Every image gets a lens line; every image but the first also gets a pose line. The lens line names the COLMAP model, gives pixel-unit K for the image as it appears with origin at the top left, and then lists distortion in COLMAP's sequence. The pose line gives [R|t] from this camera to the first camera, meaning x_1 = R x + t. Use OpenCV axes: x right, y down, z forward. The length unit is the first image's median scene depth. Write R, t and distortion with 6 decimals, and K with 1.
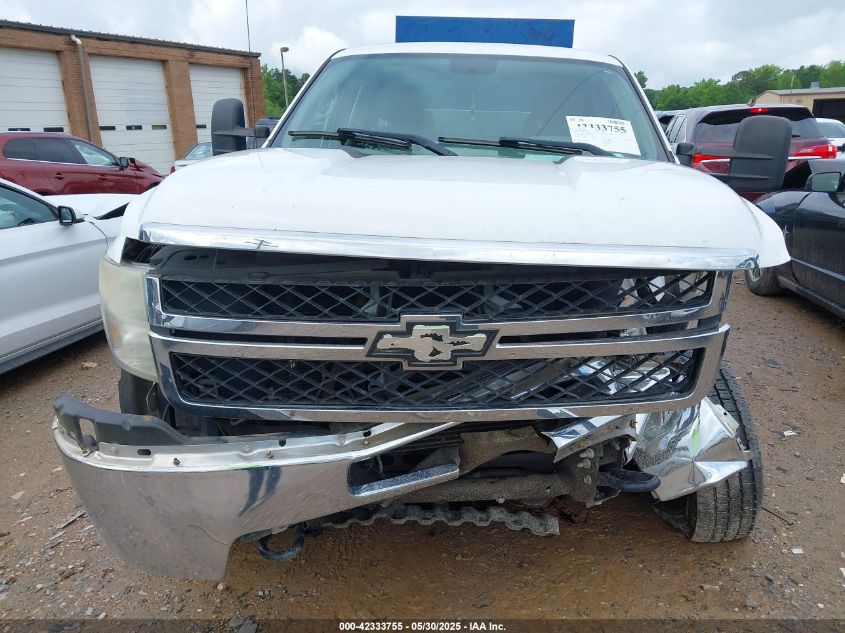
lens RADIAL K [[665.6, 0, 421.2], [0, 665.6, 320.3], [0, 0, 1]] dist [0.001795, -0.010026]
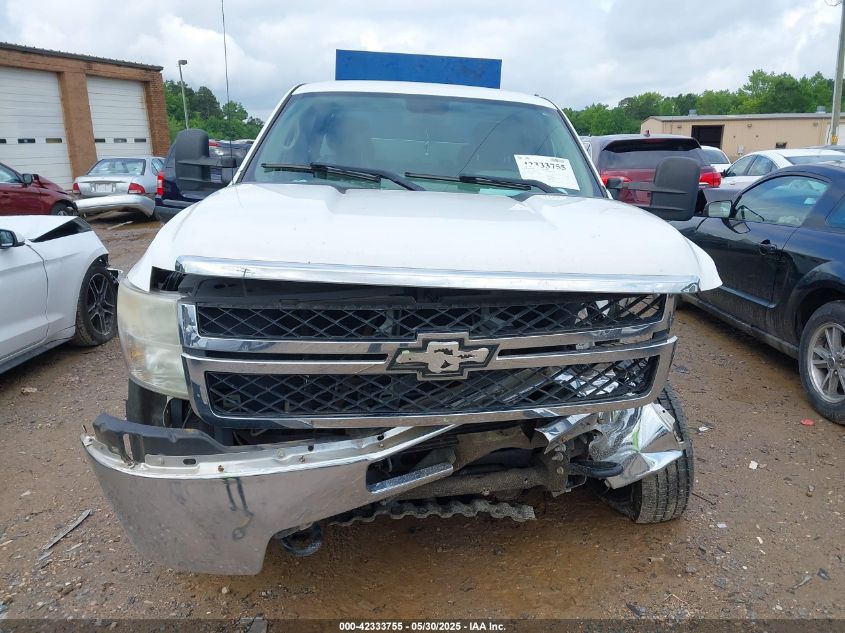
lens RADIAL K [[665.6, 0, 421.2], [0, 665.6, 320.3], [0, 0, 1]] dist [0.001795, -0.010026]
pose [[0.990081, -0.016882, 0.139479, -0.142948], [0.020331, 0.999521, -0.023341, -0.003091], [-0.139018, 0.025945, 0.989950, -0.127126]]
